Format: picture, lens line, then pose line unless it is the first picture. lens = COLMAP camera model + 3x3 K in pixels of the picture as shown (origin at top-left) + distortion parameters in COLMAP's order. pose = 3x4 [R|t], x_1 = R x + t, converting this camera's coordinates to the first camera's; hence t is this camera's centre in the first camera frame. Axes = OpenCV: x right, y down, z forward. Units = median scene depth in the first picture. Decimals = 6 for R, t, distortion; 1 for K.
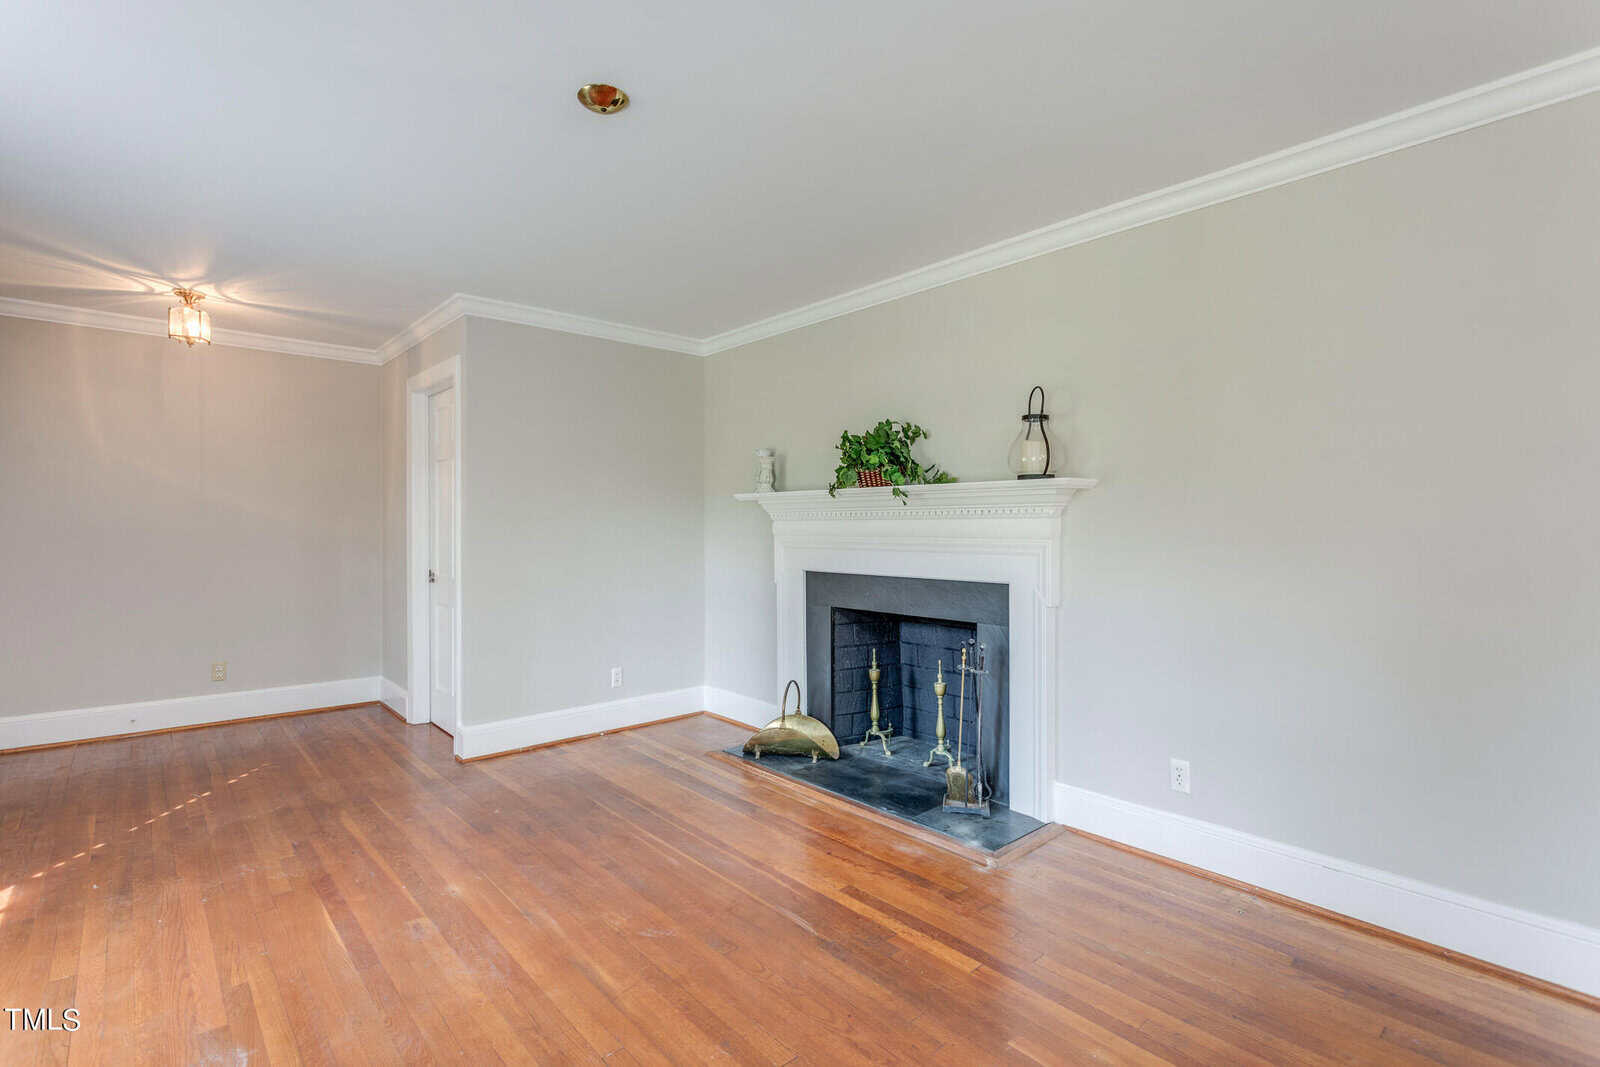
lens RADIAL K [[756.1, 0, 790.5], [0, 756.1, 529.5], [0, 0, 1]] dist [-0.001452, 0.000281]
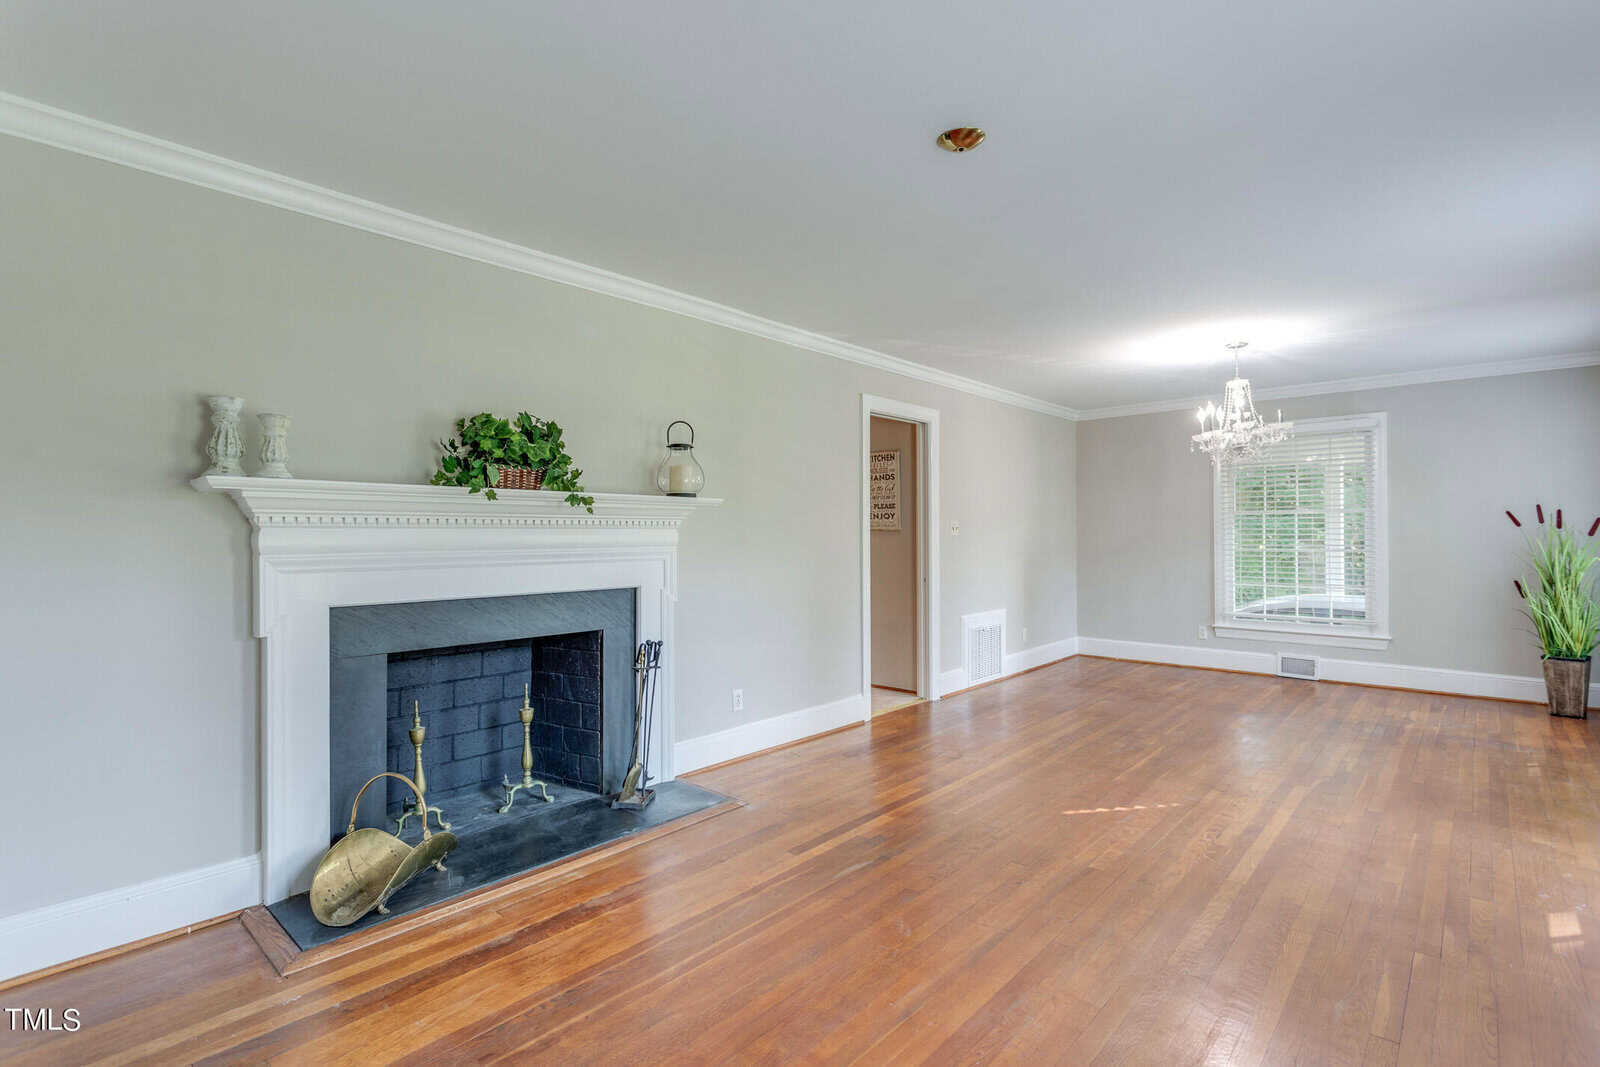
lens RADIAL K [[756.1, 0, 790.5], [0, 756.1, 529.5], [0, 0, 1]] dist [-0.001452, 0.000281]
pose [[-0.112510, 0.006398, 0.993630, -0.791793], [0.005641, 0.999967, -0.005800, -0.005418], [-0.993635, 0.004953, -0.112542, 0.840233]]
